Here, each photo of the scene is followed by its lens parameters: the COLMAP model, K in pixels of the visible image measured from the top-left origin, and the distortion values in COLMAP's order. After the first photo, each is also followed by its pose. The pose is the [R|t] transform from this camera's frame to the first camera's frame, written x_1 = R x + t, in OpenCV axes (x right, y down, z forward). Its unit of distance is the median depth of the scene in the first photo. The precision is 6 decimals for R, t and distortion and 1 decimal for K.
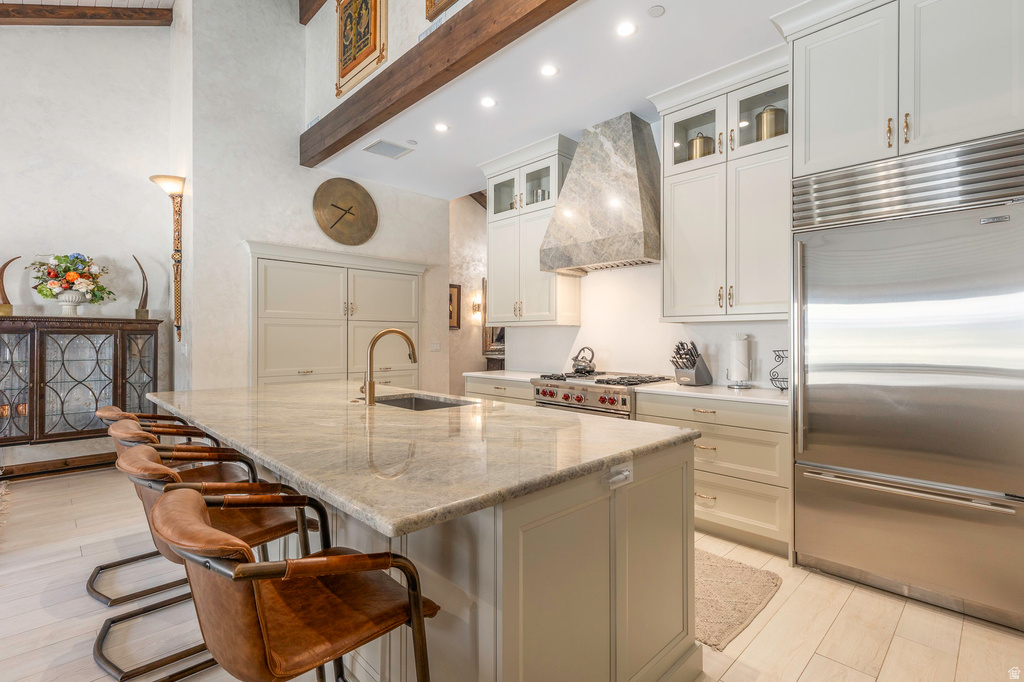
lens RADIAL K [[473.8, 0, 513.4], [0, 473.8, 334.6], [0, 0, 1]] dist [0.006289, -0.001359]
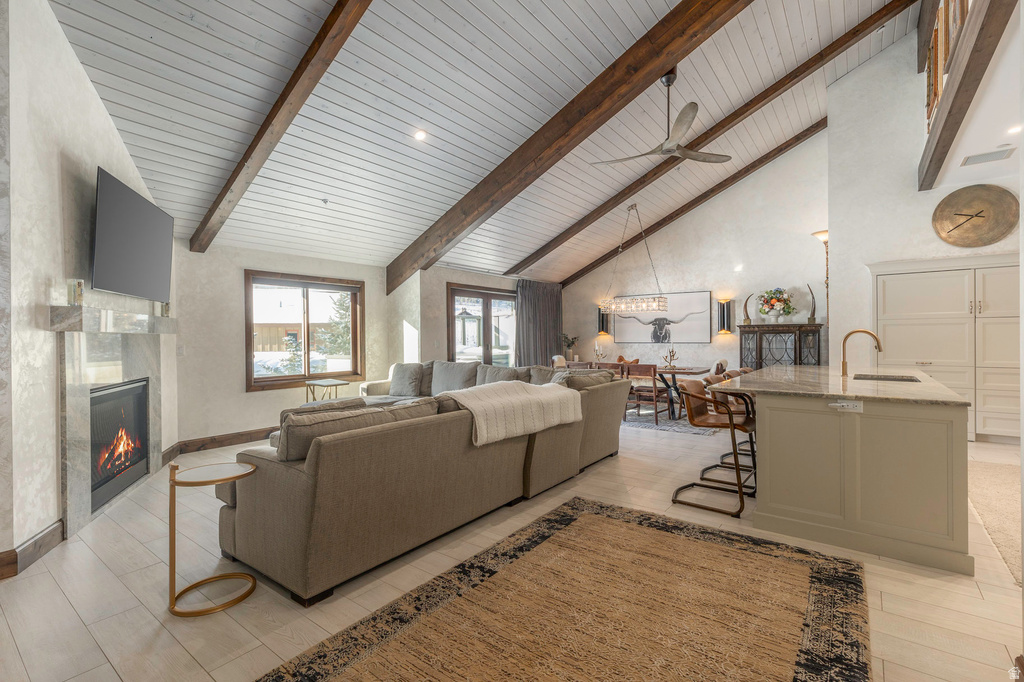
lens RADIAL K [[473.8, 0, 511.0], [0, 473.8, 342.4], [0, 0, 1]] dist [0.006289, -0.001359]
pose [[0.133187, 0.008795, -0.991052, 0.689630], [0.015121, 0.999826, 0.010905, -0.002658], [0.990976, -0.016438, 0.133031, -0.216950]]
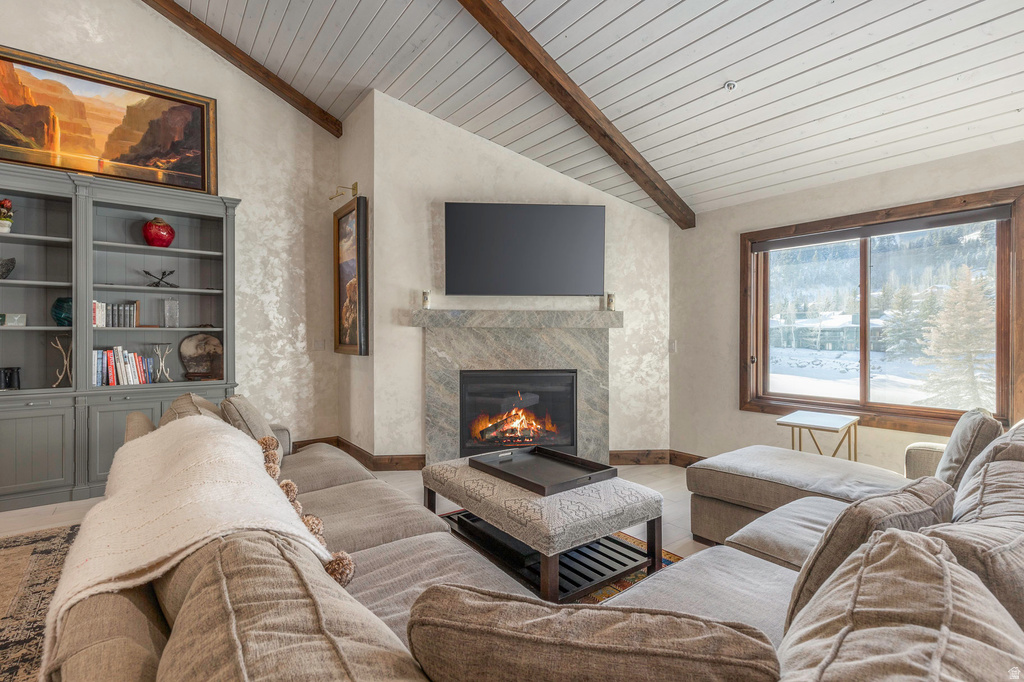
lens RADIAL K [[473.8, 0, 520.5], [0, 473.8, 336.7], [0, 0, 1]] dist [0.006289, -0.001359]
pose [[-0.987826, -0.004703, 0.155493, -0.496082], [-0.005235, 0.999982, -0.003011, 0.002488], [-0.155476, -0.003788, -0.987832, 0.226617]]
